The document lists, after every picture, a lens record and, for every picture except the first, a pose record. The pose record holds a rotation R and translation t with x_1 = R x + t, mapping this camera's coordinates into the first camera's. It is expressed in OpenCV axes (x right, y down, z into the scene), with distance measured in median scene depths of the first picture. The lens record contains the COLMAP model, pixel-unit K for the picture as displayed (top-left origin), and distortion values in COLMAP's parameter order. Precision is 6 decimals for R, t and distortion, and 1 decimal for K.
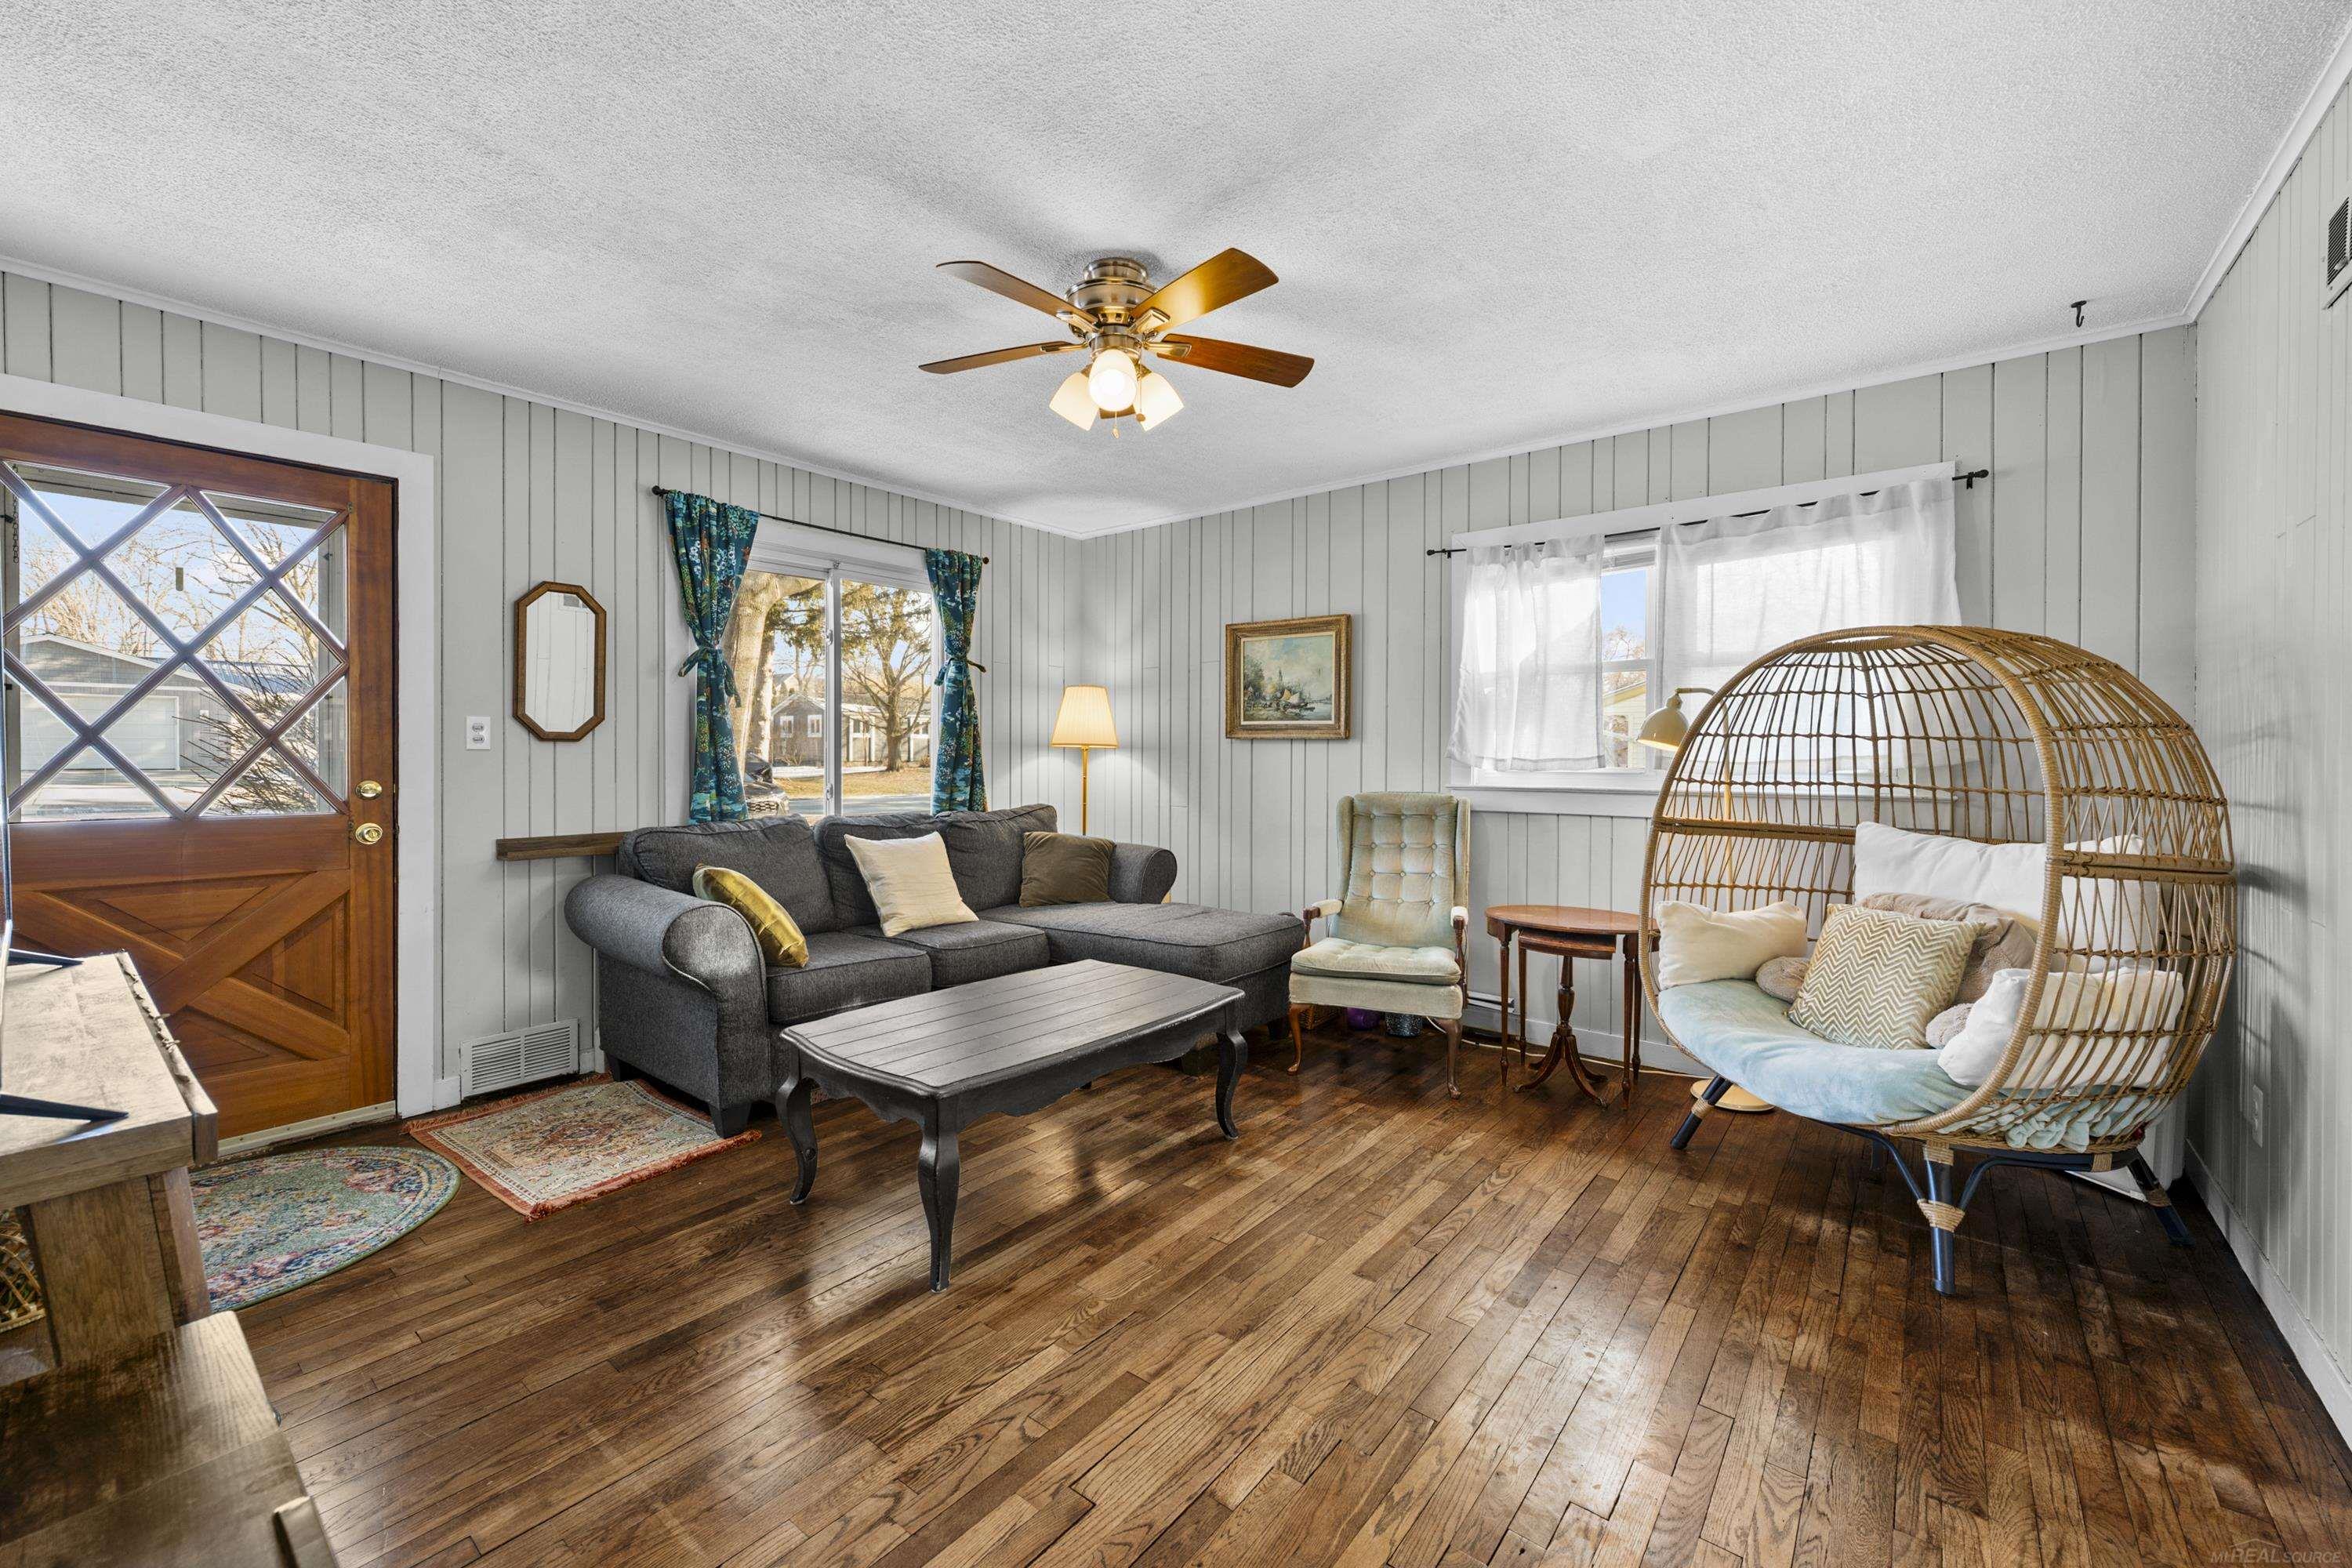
lens RADIAL K [[938.3, 0, 1174.5], [0, 938.3, 766.1], [0, 0, 1]] dist [-0.001135, -0.000184]
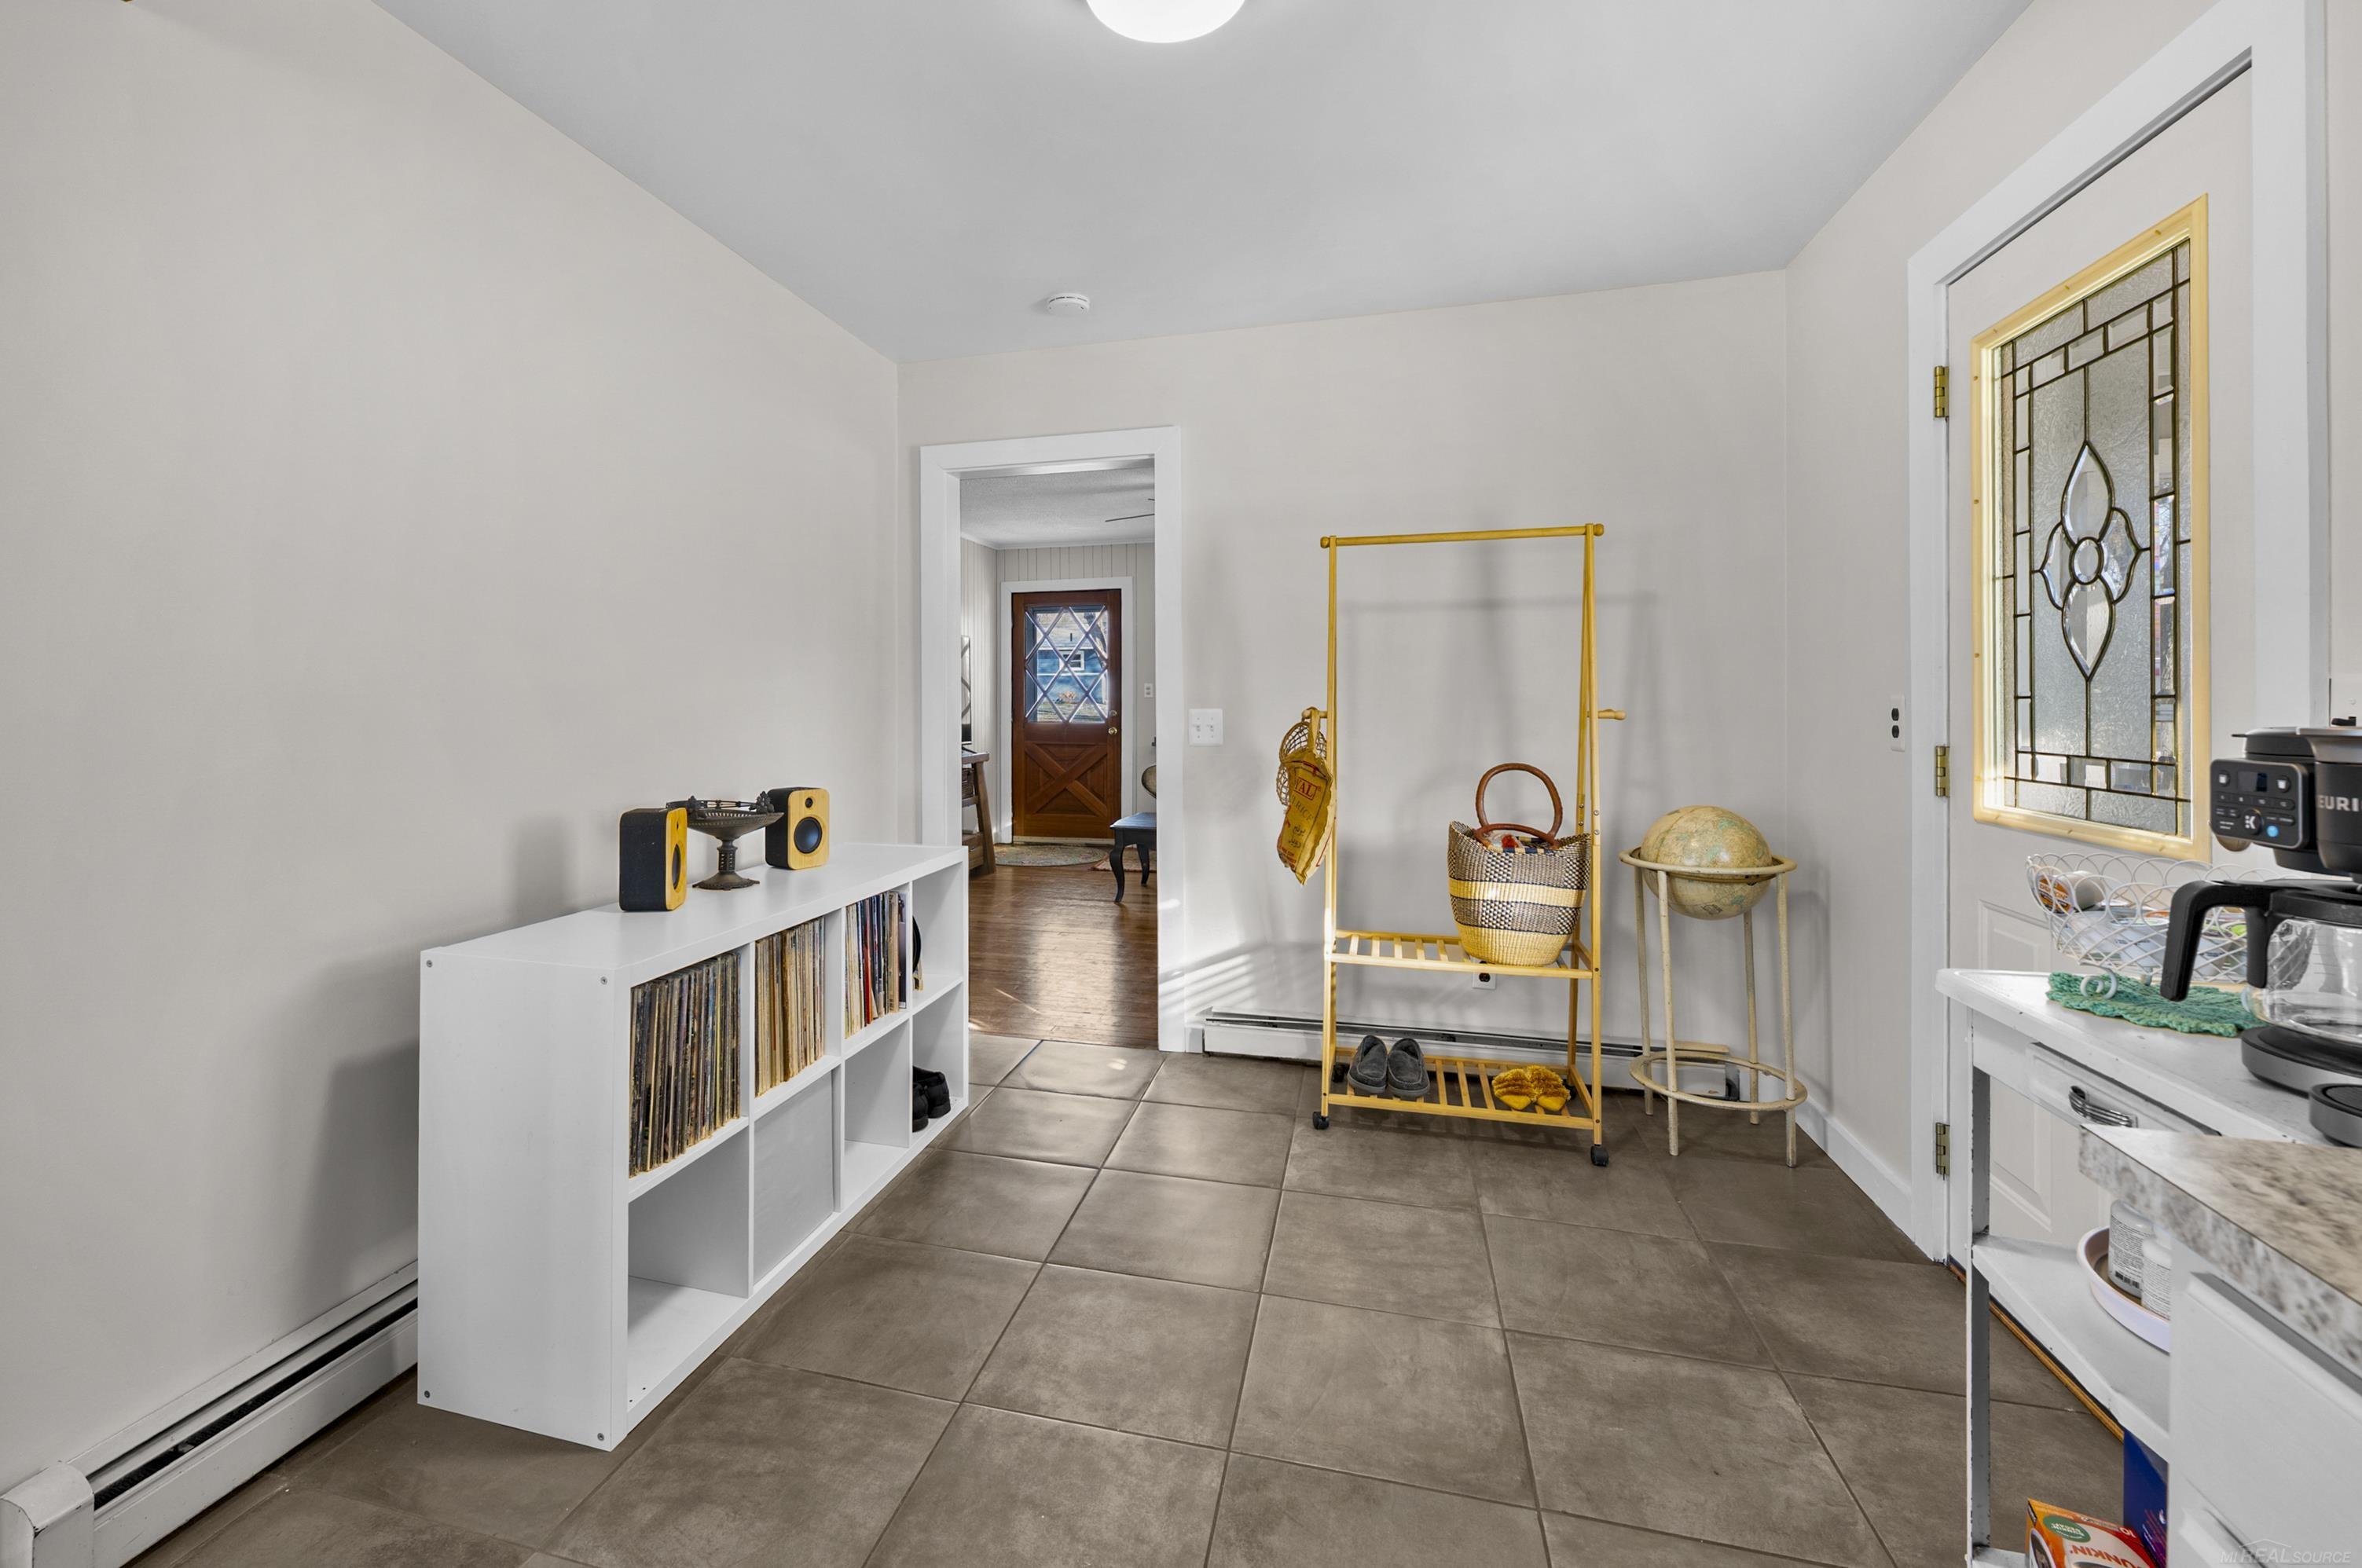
lens RADIAL K [[1037.2, 0, 1099.1], [0, 1037.2, 708.8], [0, 0, 1]] dist [0.001551, 0.000163]
pose [[0.395807, 0.009319, -0.918287, 1.303097], [-0.010375, 0.999930, 0.005675, -0.002733], [0.918275, 0.007281, 0.395876, -0.111801]]
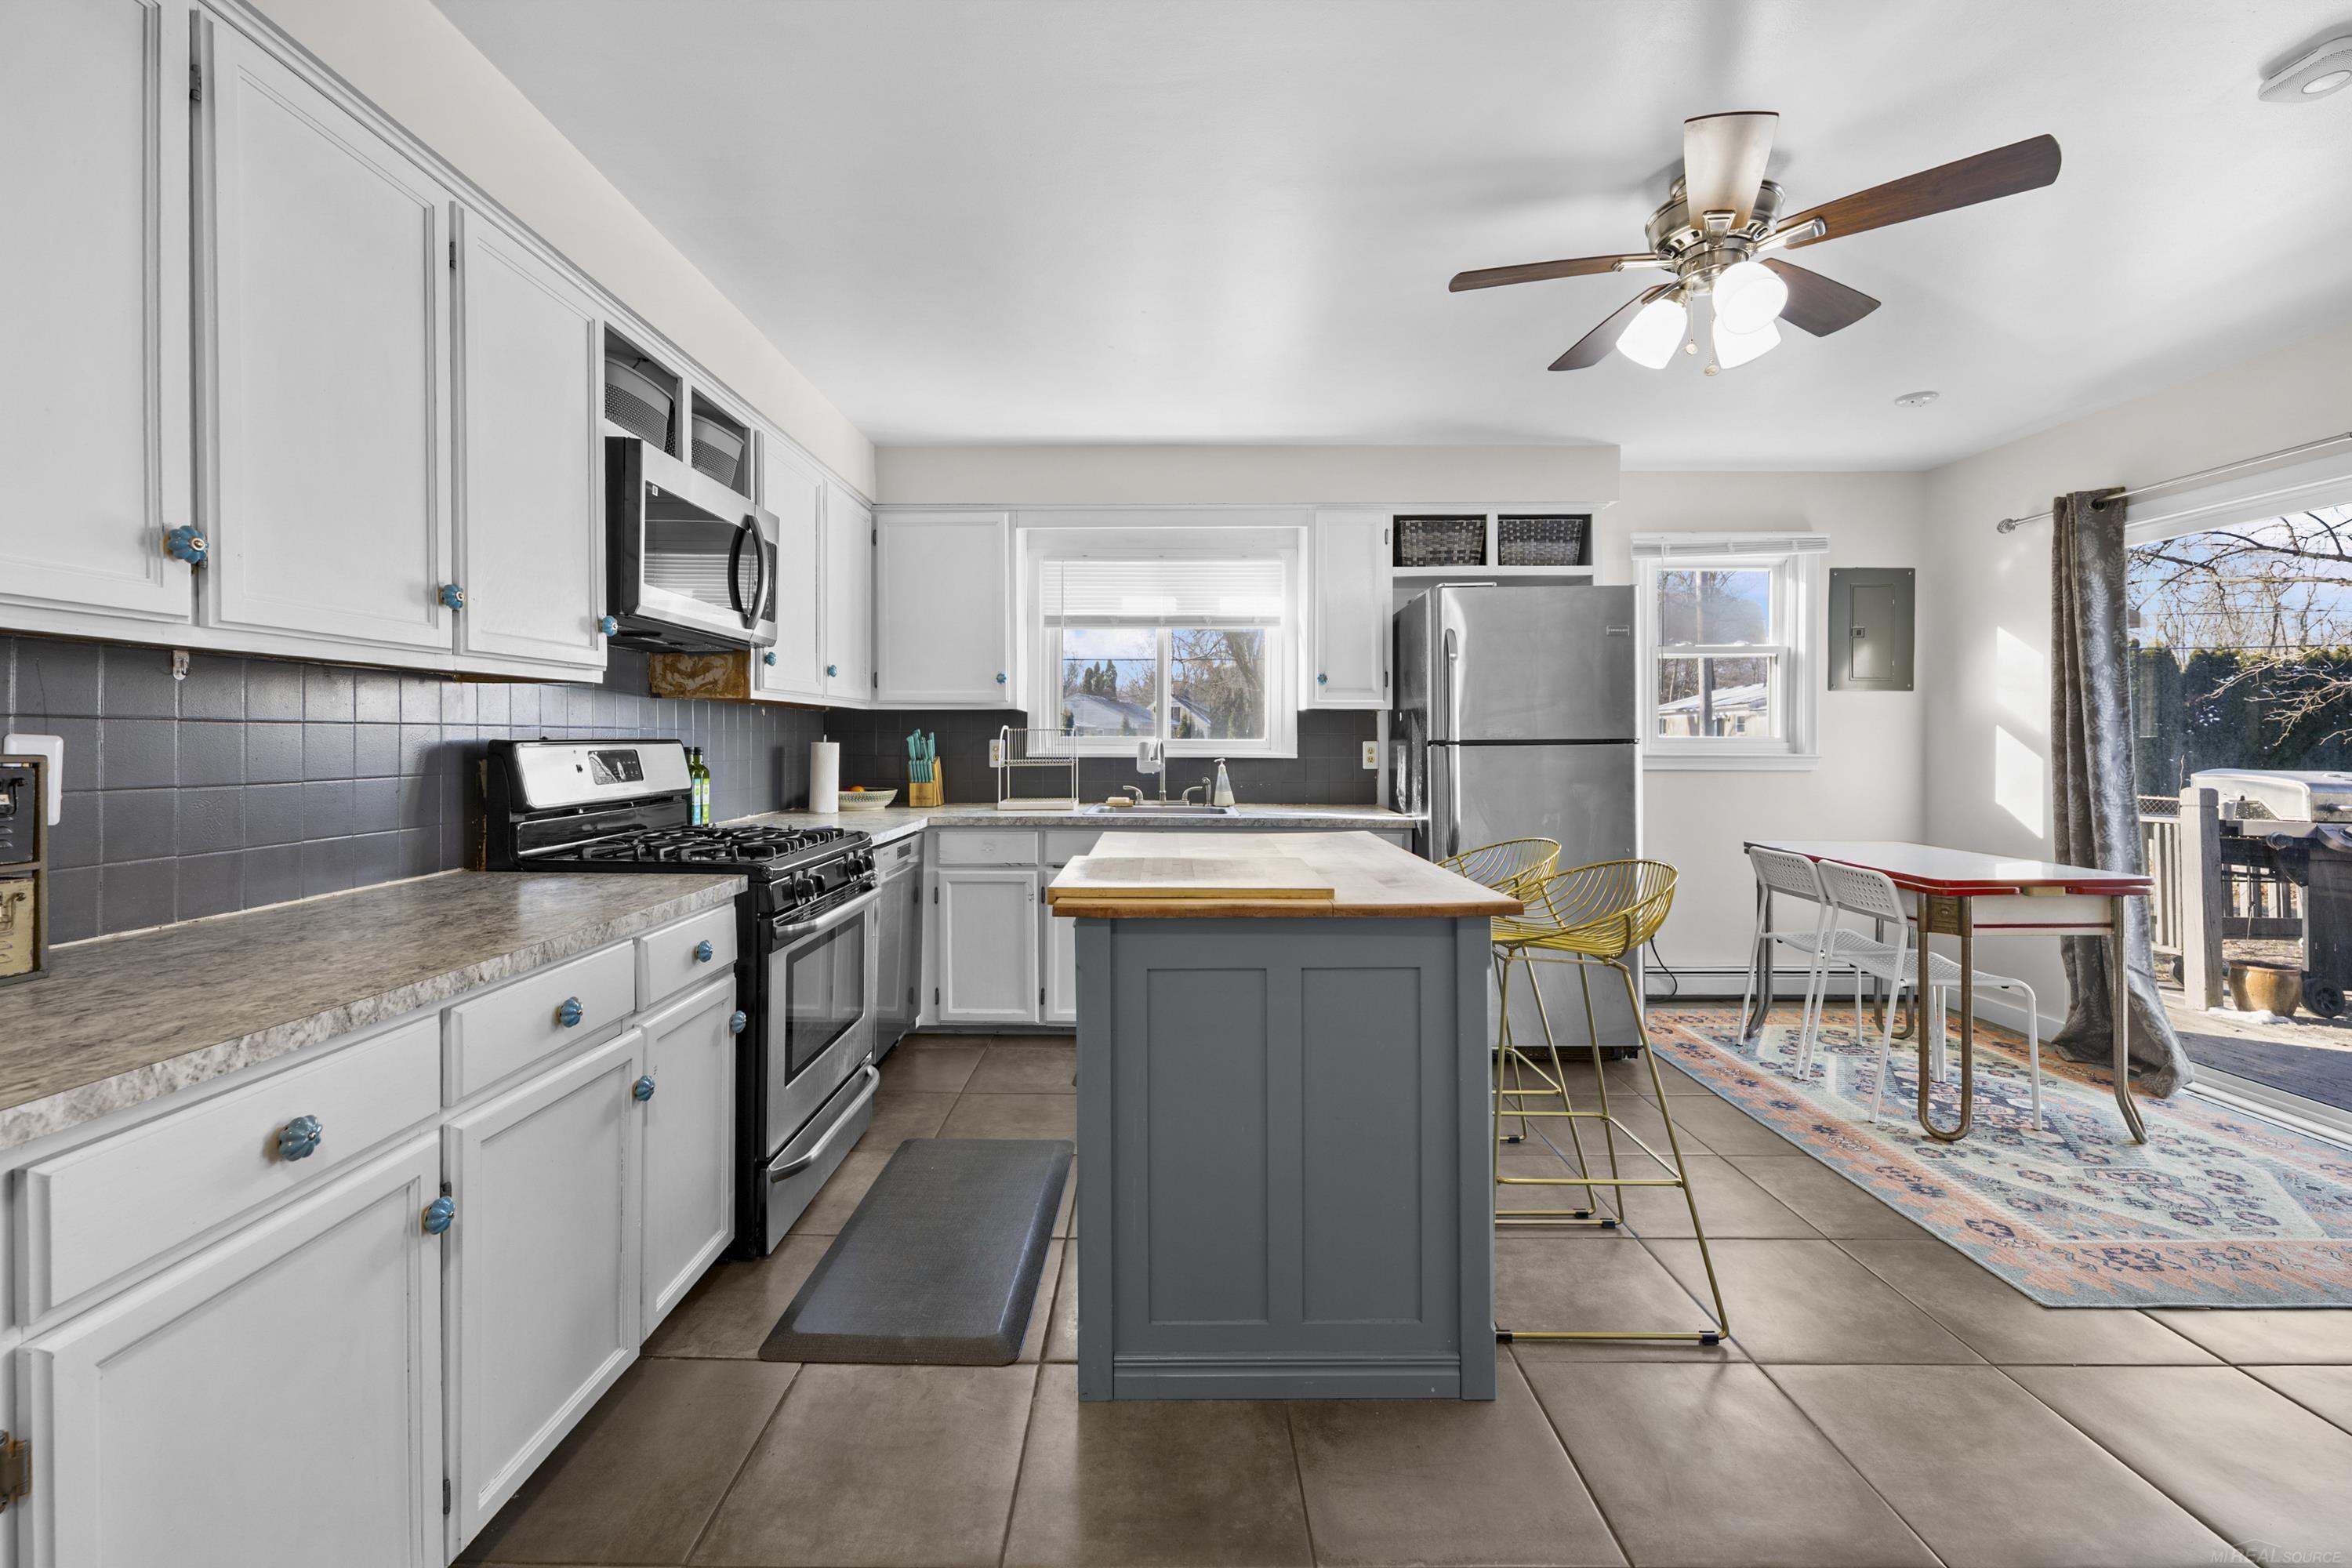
lens RADIAL K [[938.3, 0, 1165.0], [0, 938.3, 741.9], [0, 0, 1]] dist [-0.001135, -0.000184]
pose [[-0.624290, -0.008449, 0.781147, 0.908838], [0.005567, 0.999868, 0.015264, -0.006310], [-0.781172, 0.013878, -0.624161, 0.050441]]
